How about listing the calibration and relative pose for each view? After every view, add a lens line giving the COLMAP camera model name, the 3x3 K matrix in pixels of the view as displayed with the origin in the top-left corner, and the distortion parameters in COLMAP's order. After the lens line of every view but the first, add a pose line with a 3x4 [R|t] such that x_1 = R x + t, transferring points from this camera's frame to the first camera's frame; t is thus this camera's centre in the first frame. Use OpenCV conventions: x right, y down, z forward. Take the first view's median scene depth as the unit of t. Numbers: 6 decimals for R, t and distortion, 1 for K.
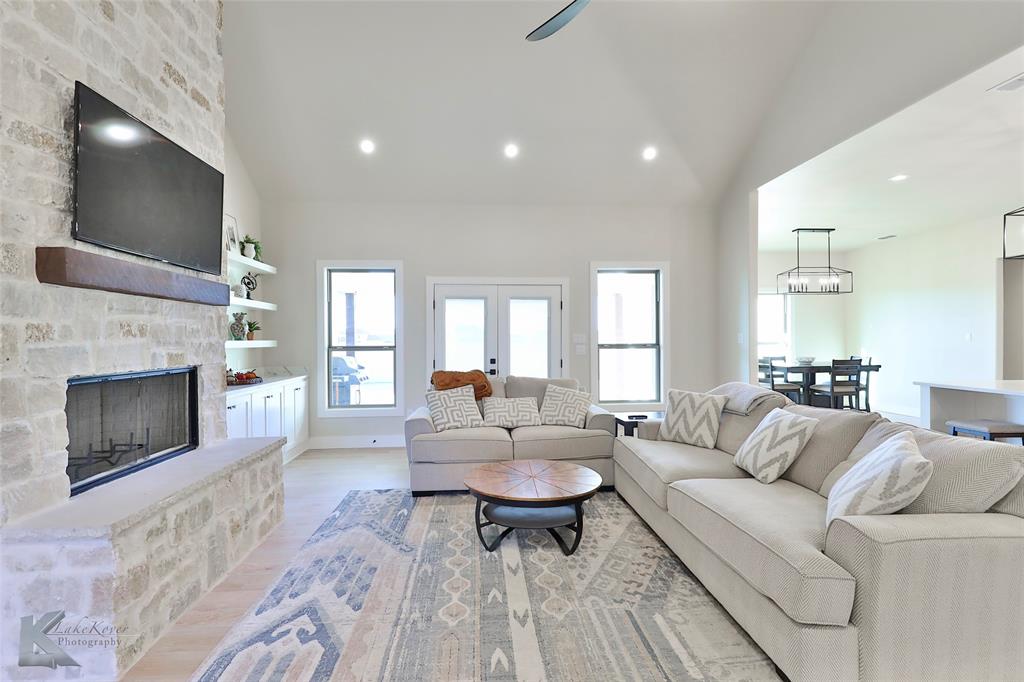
lens RADIAL K [[490.7, 0, 512.4], [0, 490.7, 338.9], [0, 0, 1]] dist [0.019085, -0.007403]
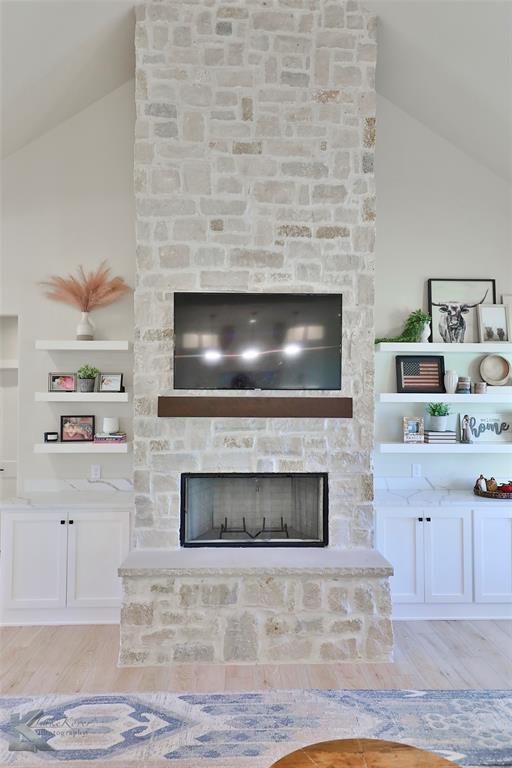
lens RADIAL K [[500.6, 0, 252.3], [0, 500.6, 385.9], [0, 0, 1]] dist [0.035048, -0.020228]
pose [[-0.041501, -0.013292, -0.999050, 0.556892], [-0.002638, 0.999909, -0.013194, -0.139326], [0.999135, 0.002088, -0.041532, 0.973042]]
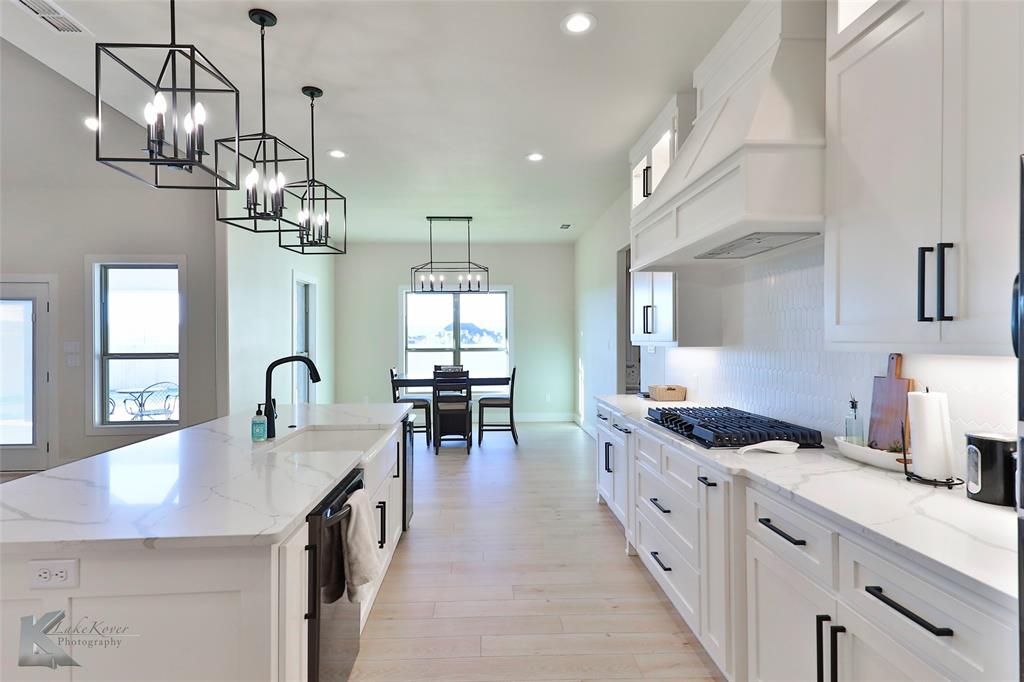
lens RADIAL K [[541.3, 0, 512.6], [0, 541.3, 340.5], [0, 0, 1]] dist [0.021521, 0.000203]
pose [[0.999997, -0.002282, -0.000598, 0.721656], [0.002280, 0.999989, -0.004019, -0.006152], [0.000607, 0.004018, 0.999992, 0.064066]]
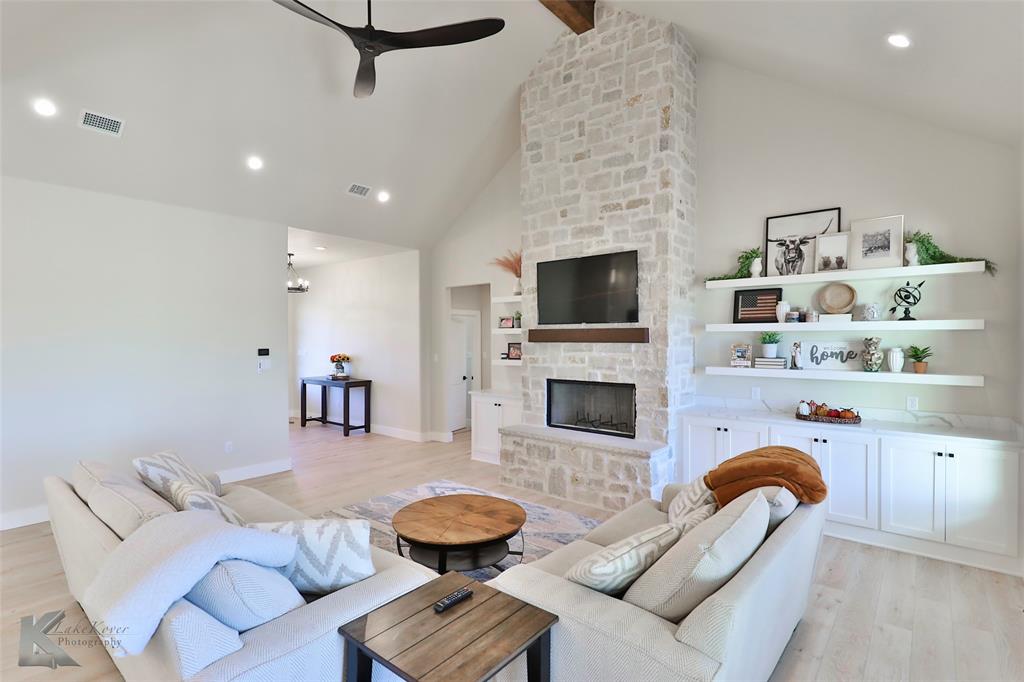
lens RADIAL K [[499.3, 0, 511.7], [0, 499.3, 339.1], [0, 0, 1]] dist [0.015472, -0.001457]
pose [[-0.694853, 0.012504, -0.719043, 0.784069], [0.009591, 0.999921, 0.008120, -0.108082], [0.719088, -0.001255, -0.694918, 1.974042]]
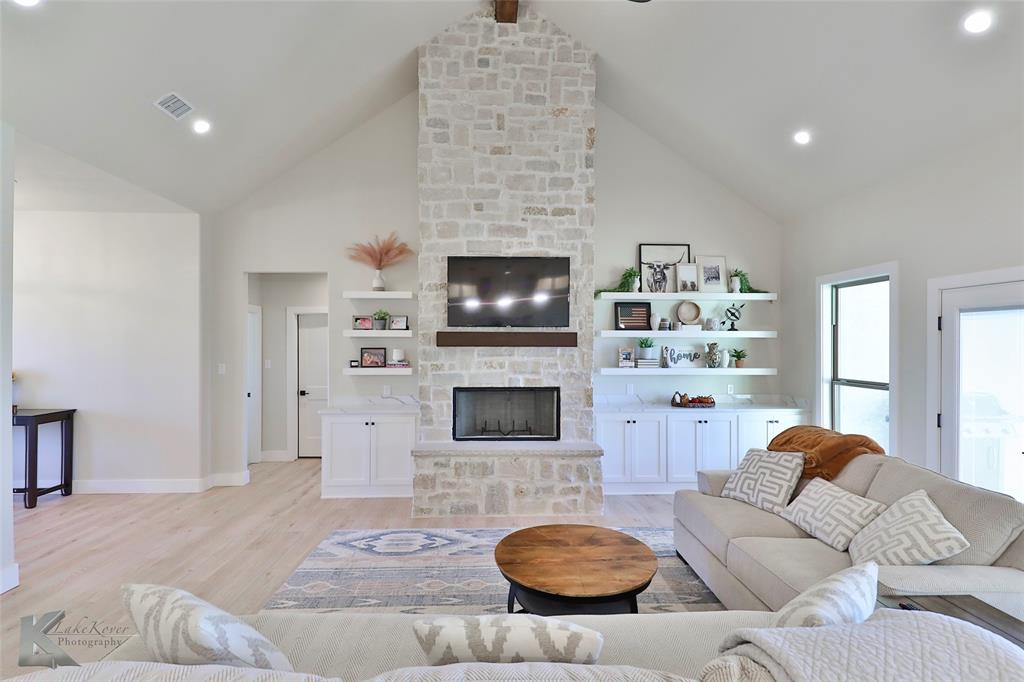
lens RADIAL K [[490.7, 0, 511.2], [0, 490.7, 340.2], [0, 0, 1]] dist [0.019085, -0.007403]
pose [[-0.036371, -0.002000, -0.999336, 0.985496], [-0.000518, 0.999998, -0.001982, -0.097469], [0.999338, 0.000446, -0.036372, 1.003947]]
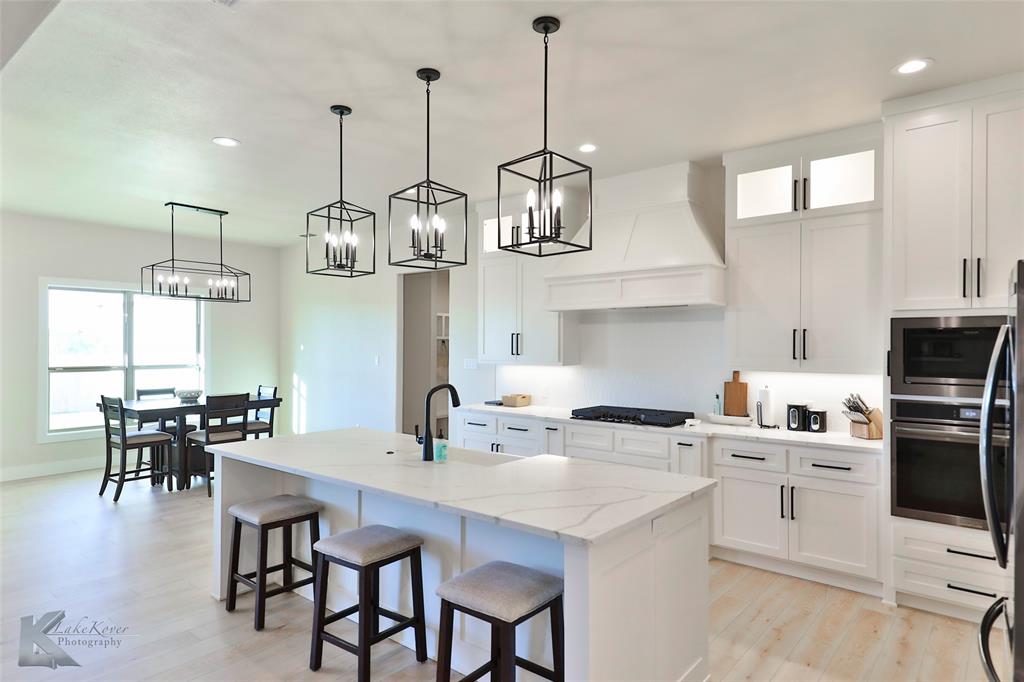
lens RADIAL K [[587.4, 0, 530.8], [0, 587.4, 344.2], [0, 0, 1]] dist [0.031854, 0.000026]
pose [[0.658059, 0.004894, 0.752950, 0.289961], [-0.000888, 0.999983, -0.005724, -0.025033], [-0.752966, 0.003098, 0.658052, 0.094652]]
